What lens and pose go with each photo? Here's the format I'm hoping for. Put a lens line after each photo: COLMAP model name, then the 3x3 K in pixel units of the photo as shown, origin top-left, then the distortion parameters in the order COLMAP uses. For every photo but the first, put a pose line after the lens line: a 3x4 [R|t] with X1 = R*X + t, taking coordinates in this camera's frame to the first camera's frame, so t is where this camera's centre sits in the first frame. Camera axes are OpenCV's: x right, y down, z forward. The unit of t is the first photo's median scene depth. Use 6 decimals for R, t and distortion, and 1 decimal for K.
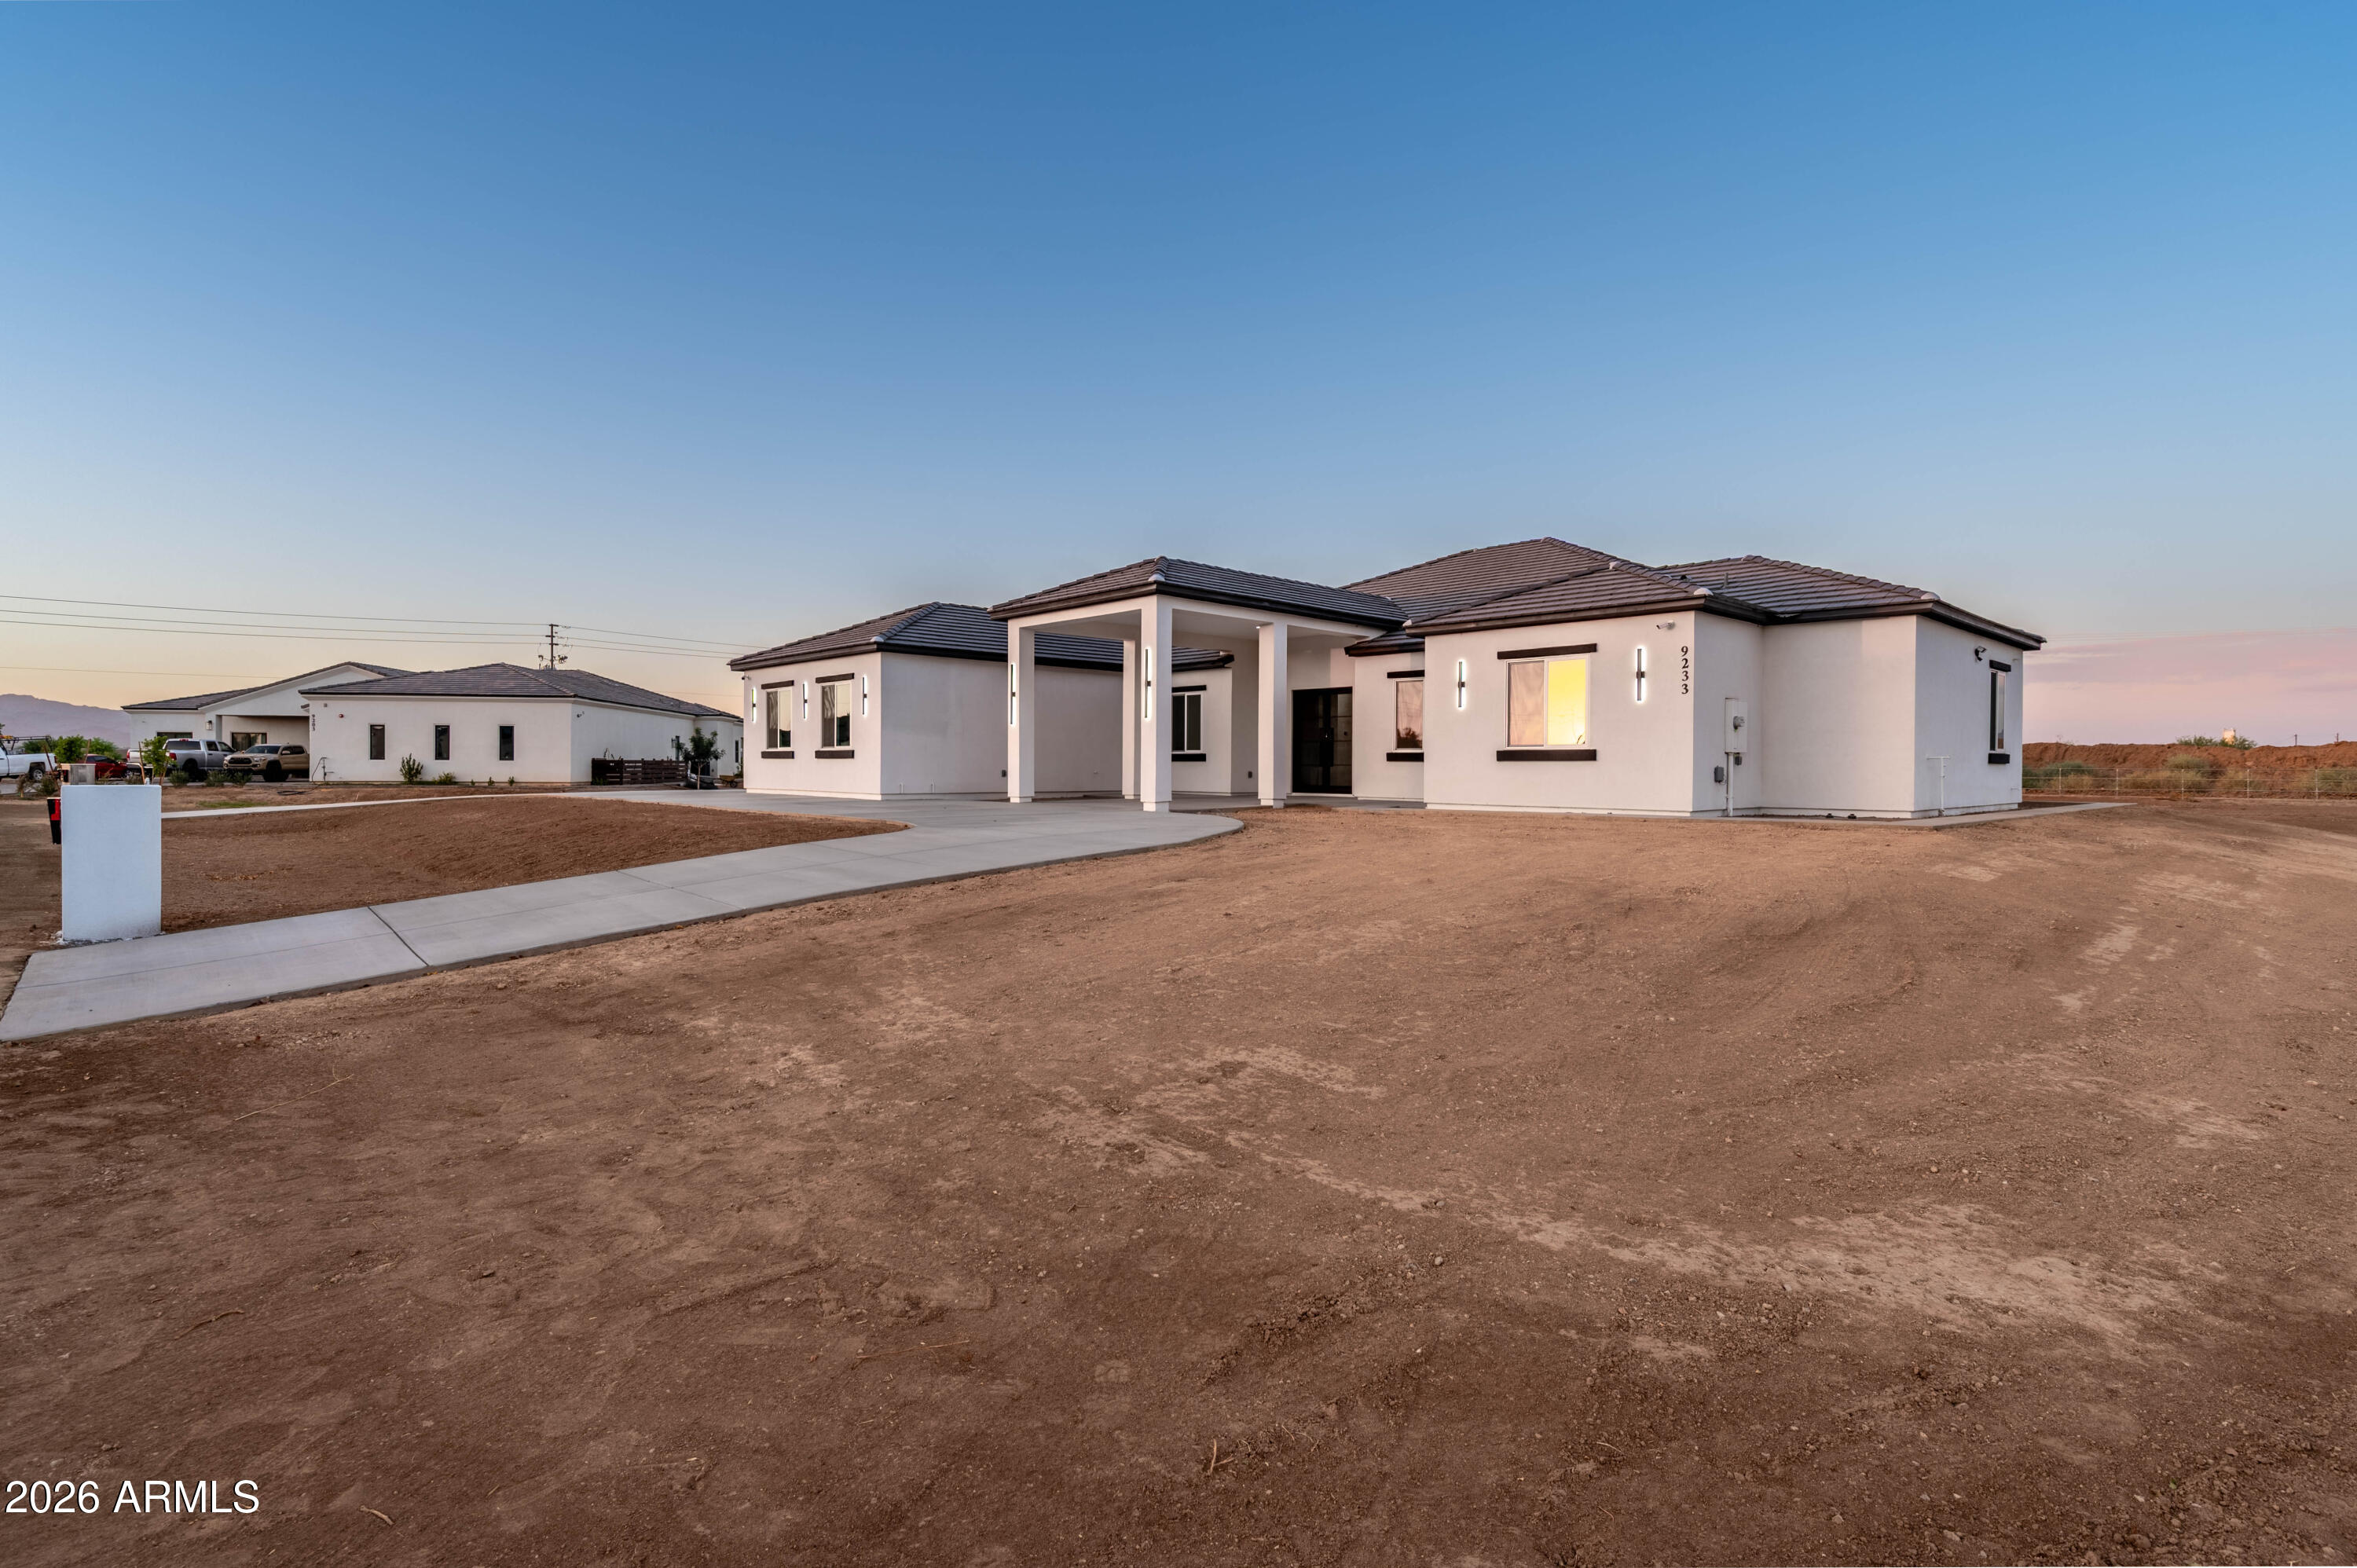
lens RADIAL K [[1135.6, 0, 1189.0], [0, 1135.6, 770.8], [0, 0, 1]] dist [-0.006557, -0.001201]
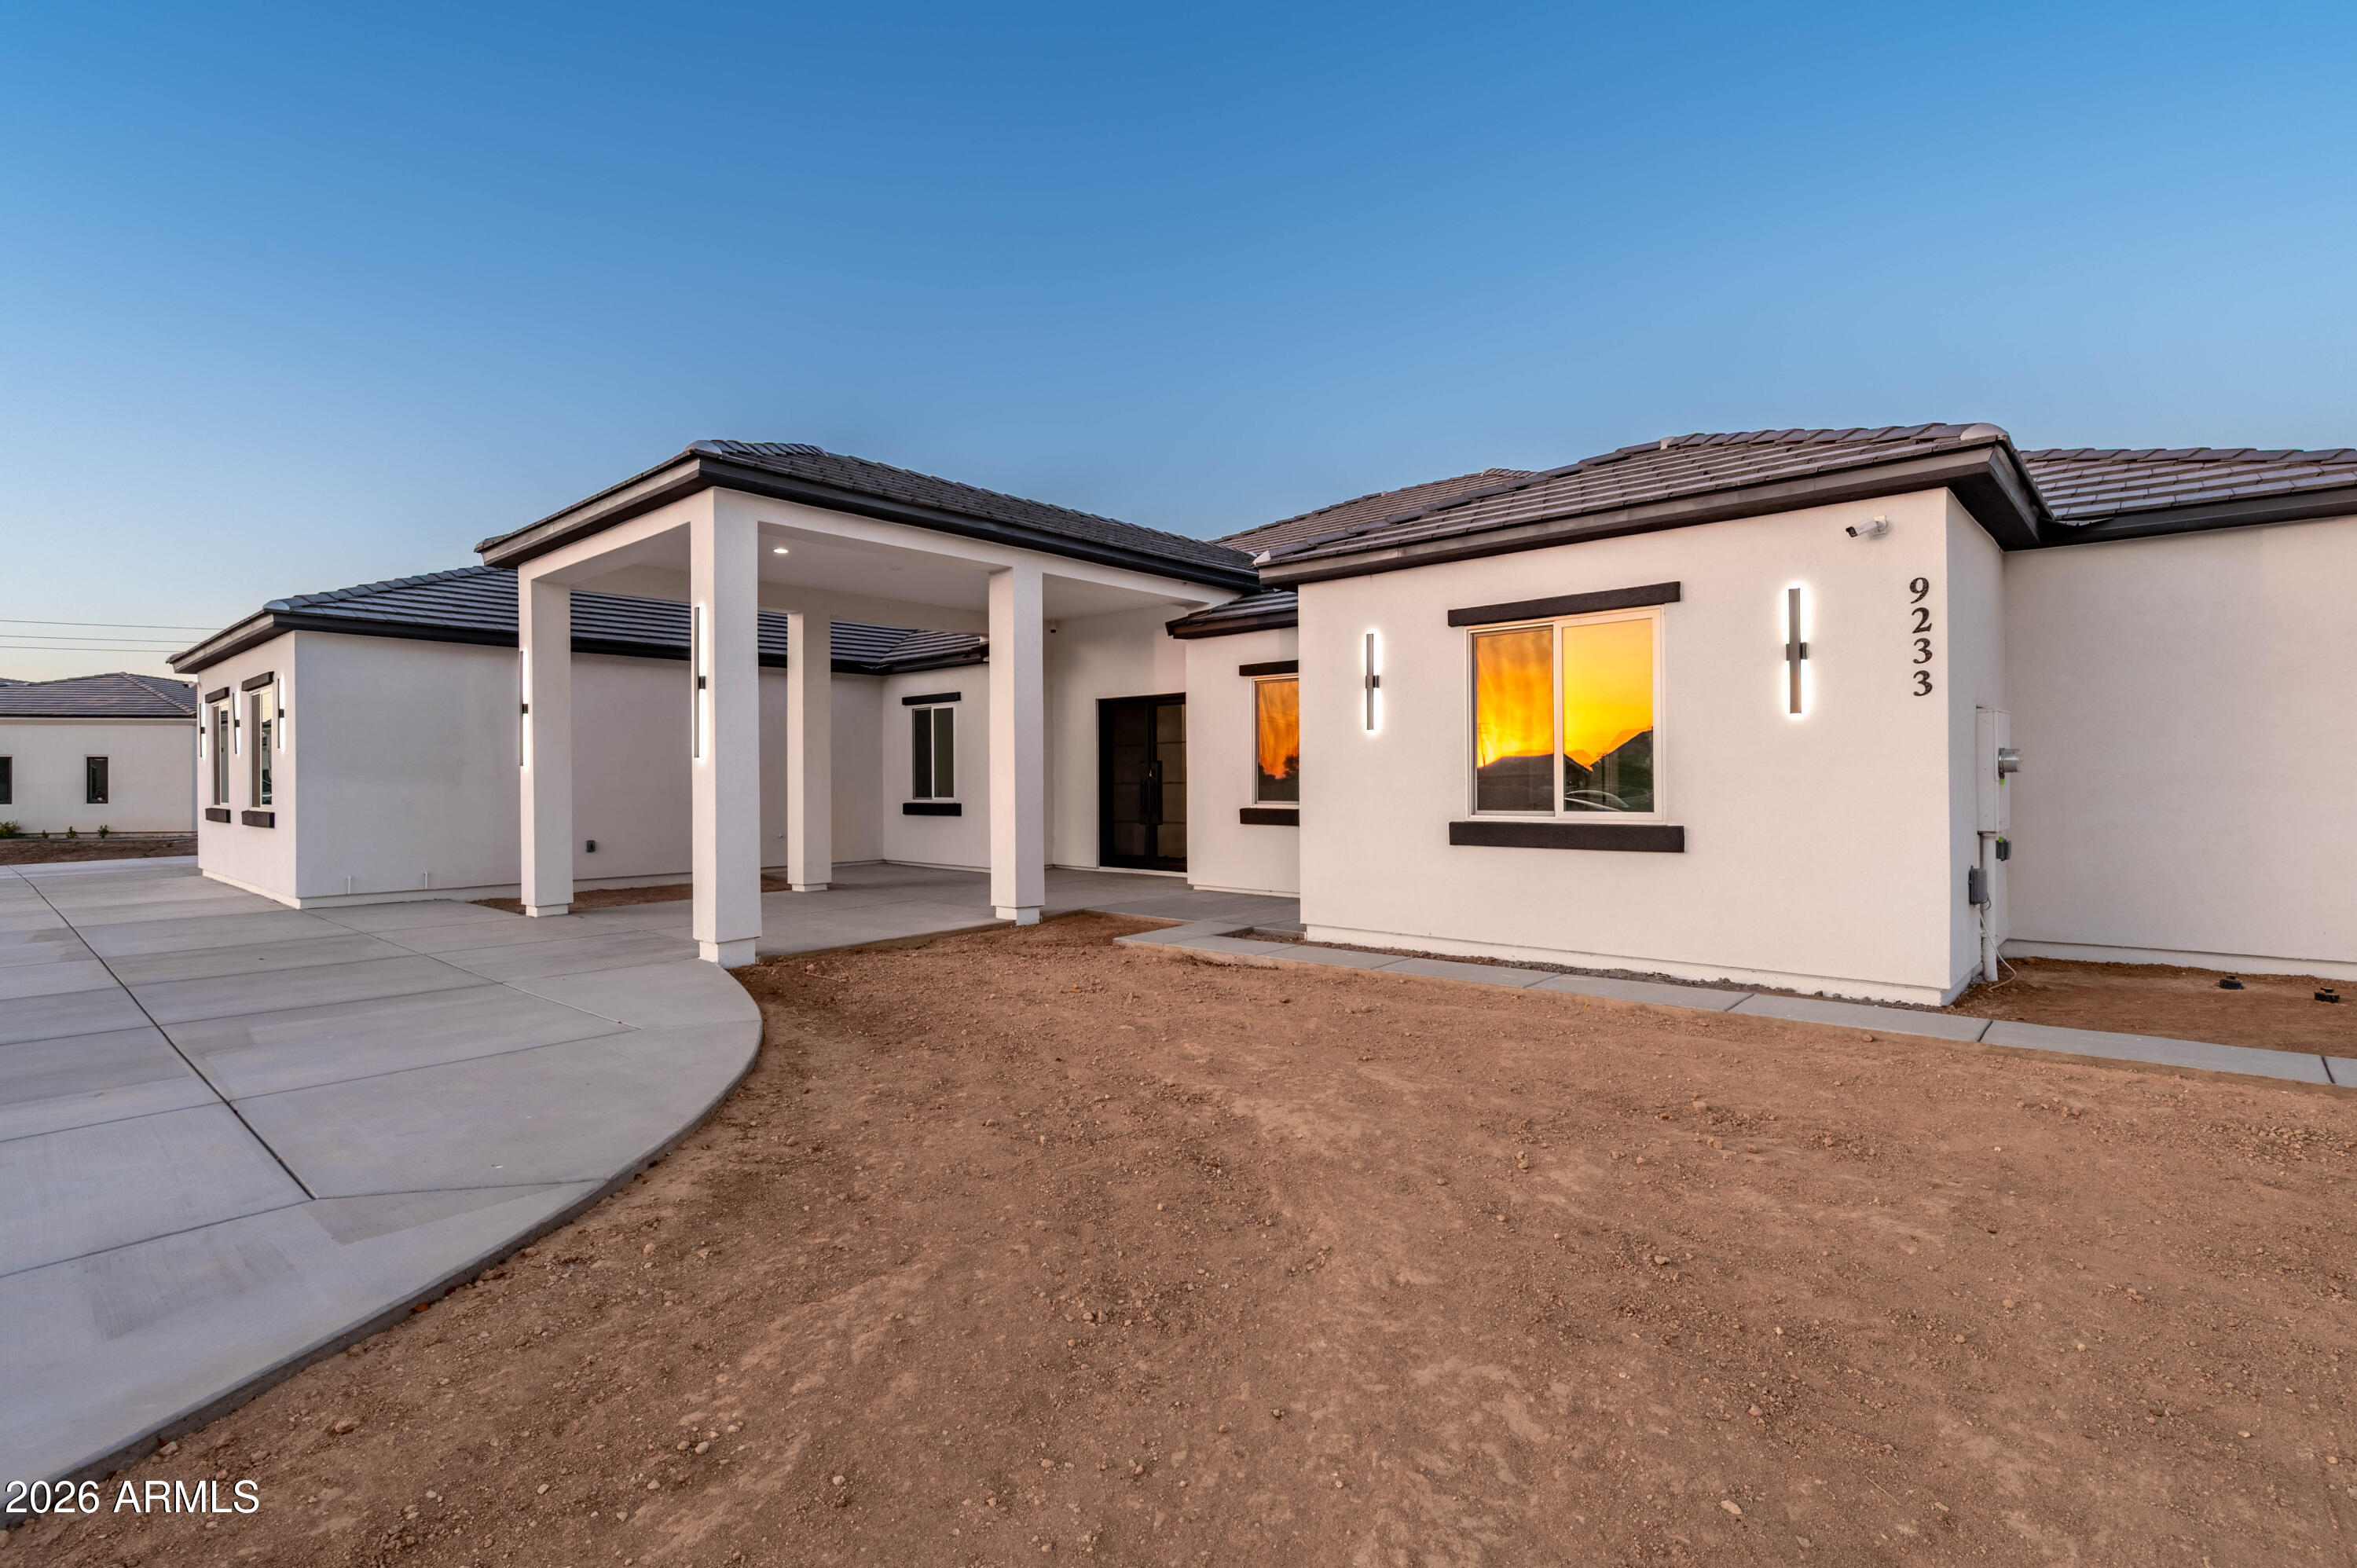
lens RADIAL K [[1135.6, 0, 1176.0], [0, 1135.6, 798.8], [0, 0, 1]] dist [-0.006557, -0.001201]
pose [[0.997243, -0.011173, 0.073353, 0.102154], [0.010368, 0.999882, 0.011342, -0.027464], [-0.073471, -0.010550, 0.997242, 0.442408]]
